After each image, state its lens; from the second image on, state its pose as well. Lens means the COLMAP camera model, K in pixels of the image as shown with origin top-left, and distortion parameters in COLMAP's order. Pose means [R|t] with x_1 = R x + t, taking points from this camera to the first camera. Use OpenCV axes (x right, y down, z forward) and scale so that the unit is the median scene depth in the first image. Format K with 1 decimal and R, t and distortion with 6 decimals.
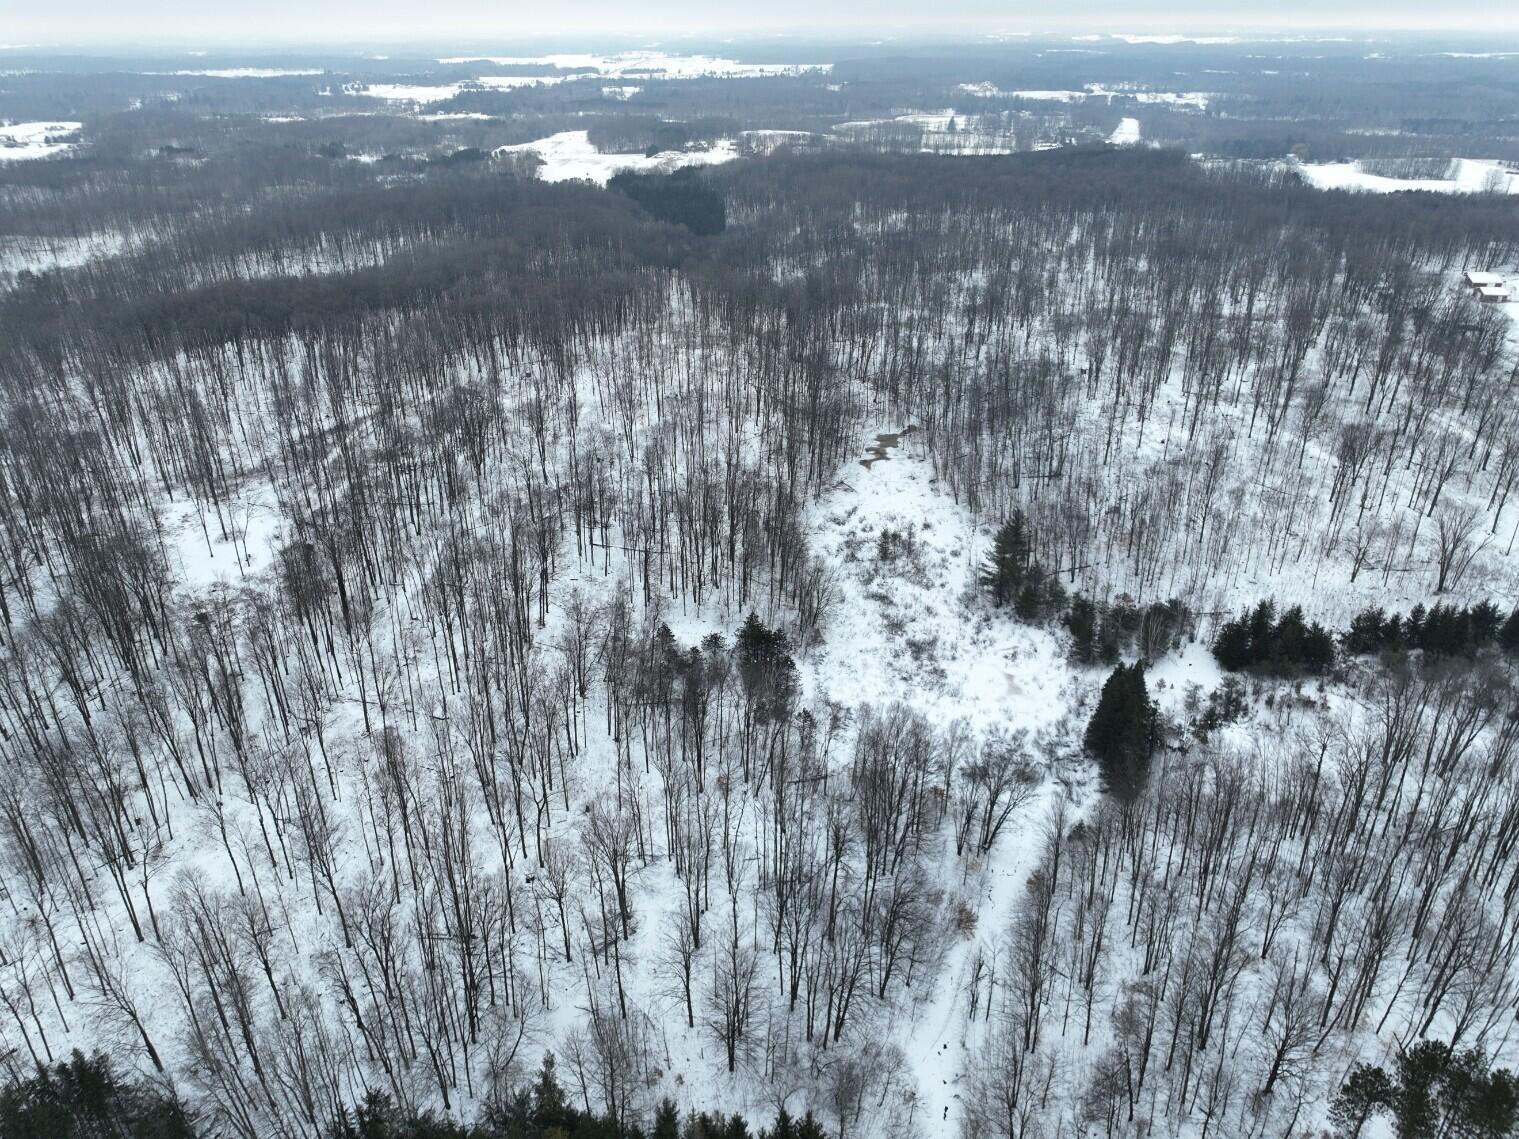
lens RADIAL K [[1066.5, 0, 756.5], [0, 1066.5, 568.0], [0, 0, 1]] dist [-0.010154, 0.029811]
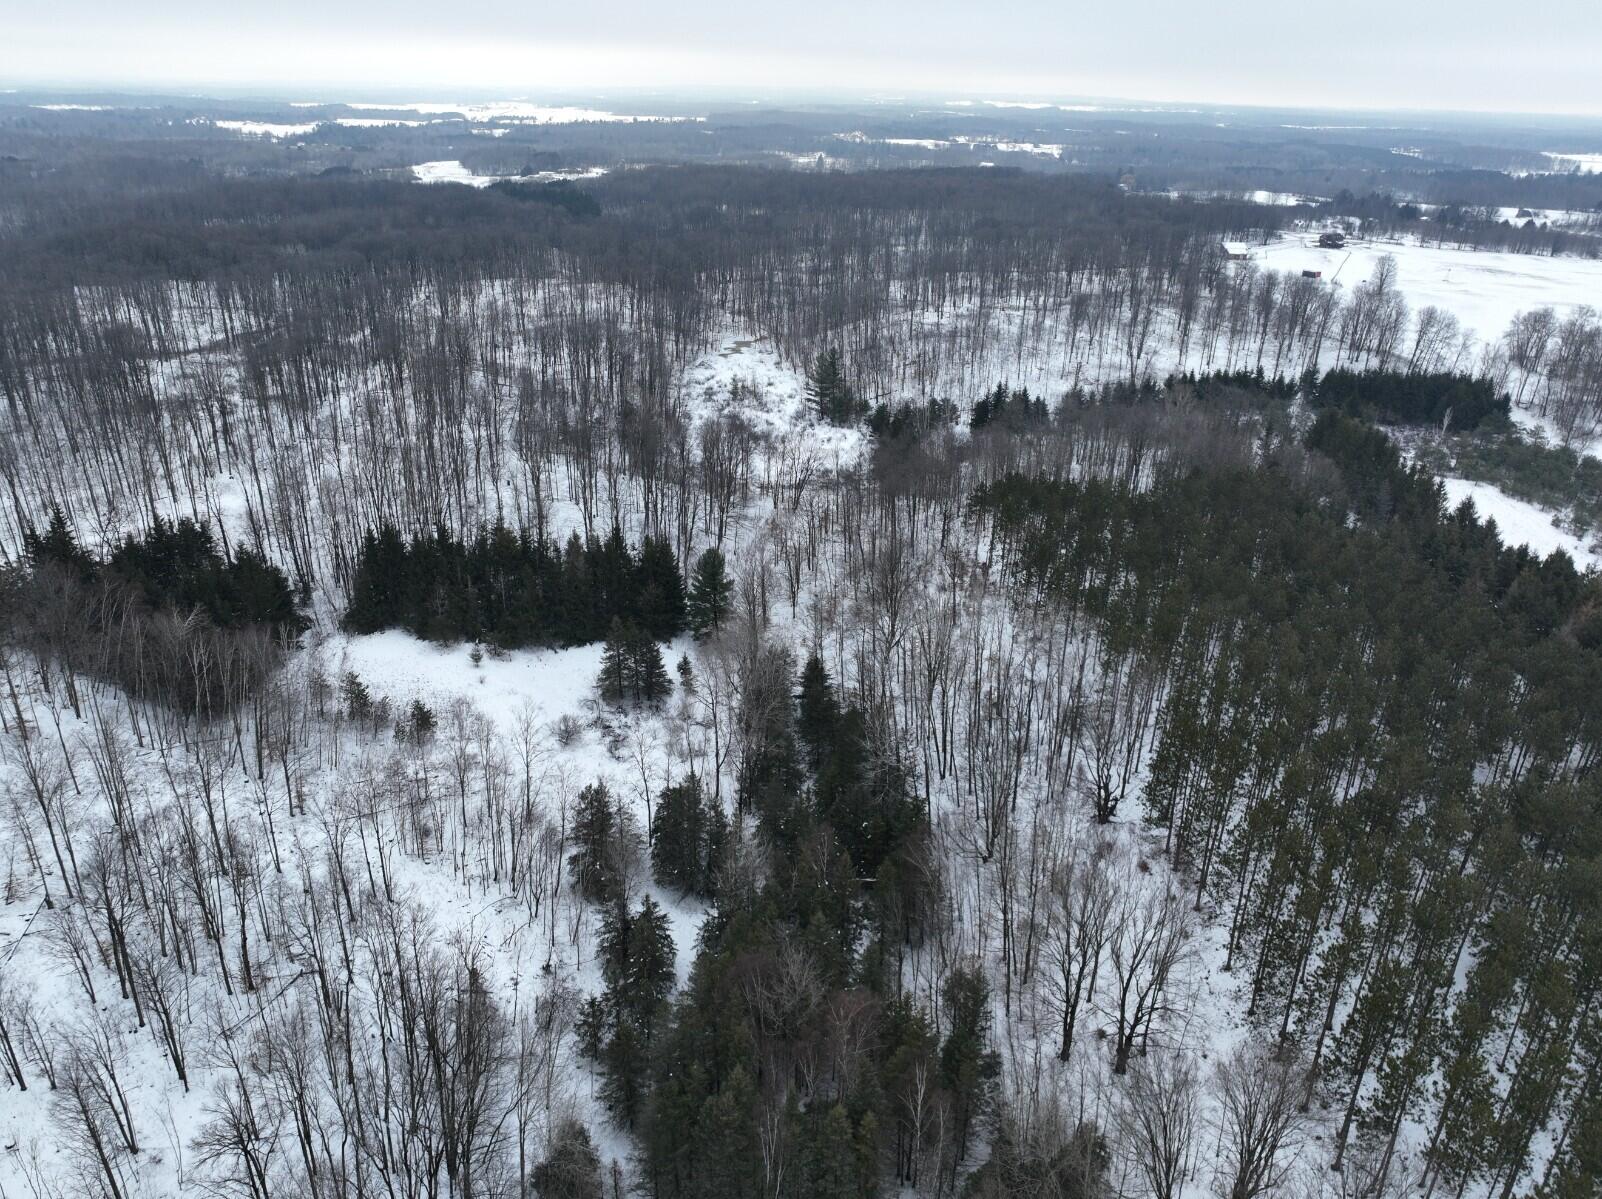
lens RADIAL K [[1124.8, 0, 799.3], [0, 1124.8, 605.5], [0, 0, 1]] dist [-0.010154, 0.029811]
pose [[0.990468, -0.034711, 0.133295, 0.002576], [0.040208, 0.998439, -0.038775, 0.077245], [-0.131741, 0.043765, 0.990318, -0.084604]]
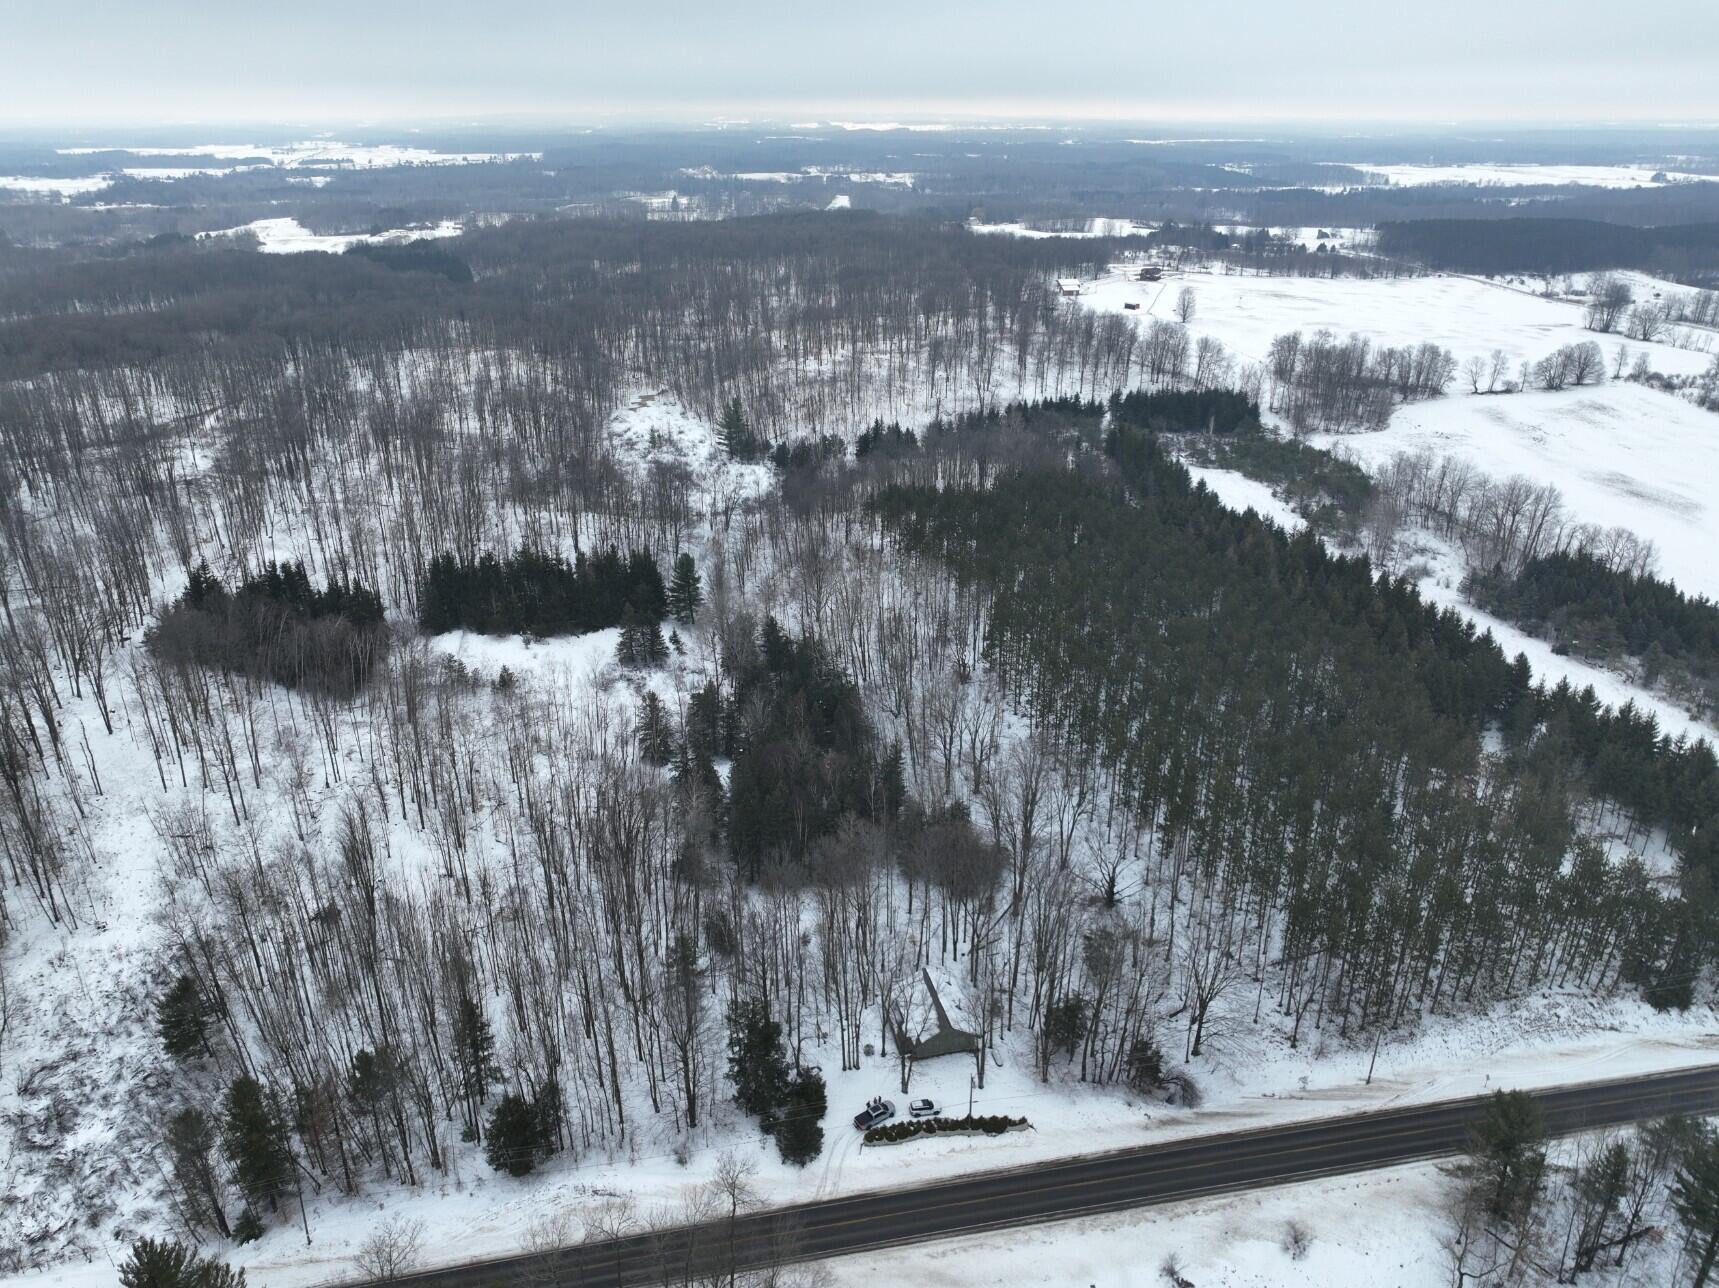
lens RADIAL K [[1206.9, 0, 858.0], [0, 1206.9, 650.8], [0, 0, 1]] dist [-0.010154, 0.029811]
pose [[0.953495, -0.124393, 0.274542, -0.027629], [0.138636, 0.989793, -0.033021, 0.096912], [-0.267632, 0.069547, 0.961008, -0.174836]]
